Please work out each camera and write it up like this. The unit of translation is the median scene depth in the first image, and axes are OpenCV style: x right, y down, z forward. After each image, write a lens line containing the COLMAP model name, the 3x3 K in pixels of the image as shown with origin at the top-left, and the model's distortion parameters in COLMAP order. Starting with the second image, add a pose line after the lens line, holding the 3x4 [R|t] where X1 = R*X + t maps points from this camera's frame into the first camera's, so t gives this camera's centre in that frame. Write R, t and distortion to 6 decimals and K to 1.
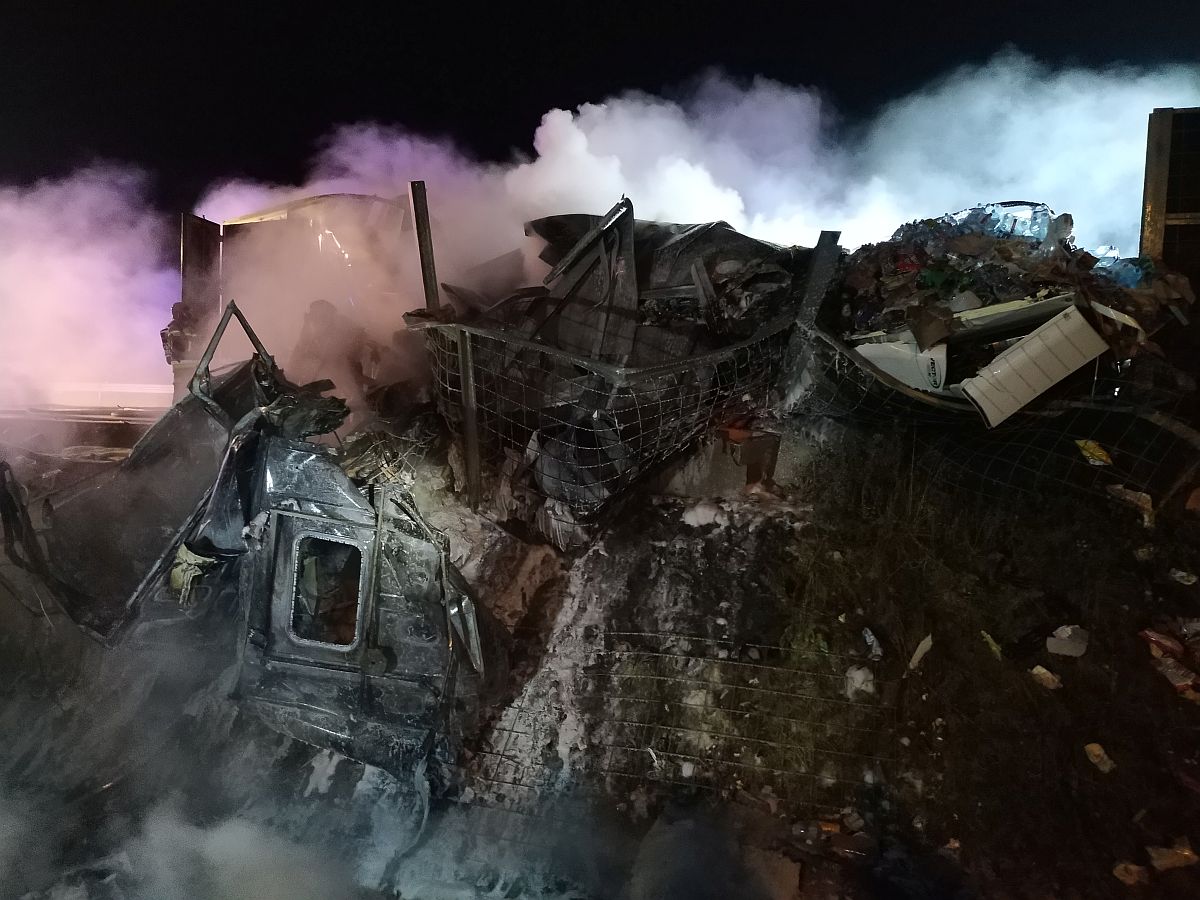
lens RADIAL K [[861.9, 0, 602.6], [0, 861.9, 447.1], [0, 0, 1]] dist [0.028496, -0.055799]
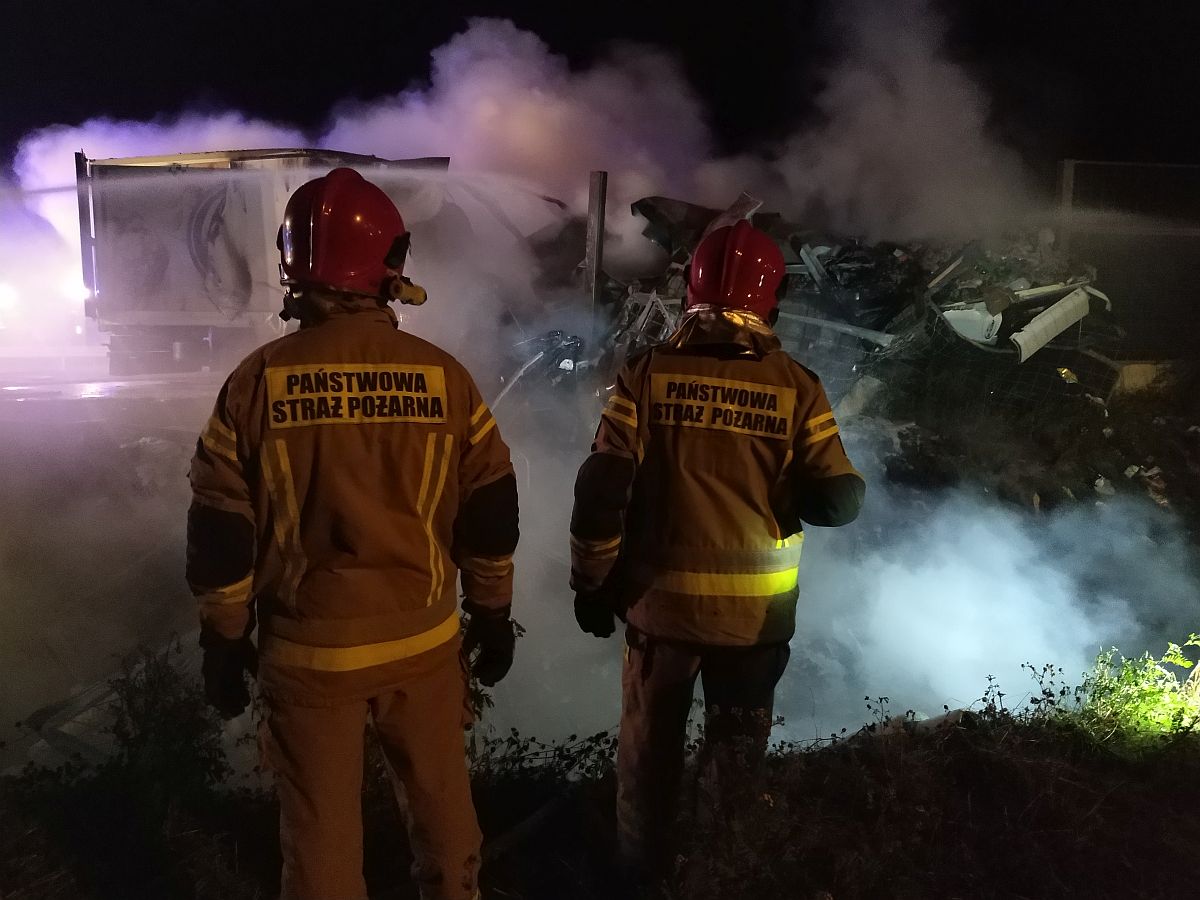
lens RADIAL K [[861.9, 0, 604.1], [0, 861.9, 449.8], [0, 0, 1]] dist [0.028496, -0.055799]
pose [[0.889273, -0.090705, 0.448292, -0.976266], [0.054486, 0.994167, 0.093071, -0.055408], [-0.454119, -0.058340, 0.889029, -0.072620]]
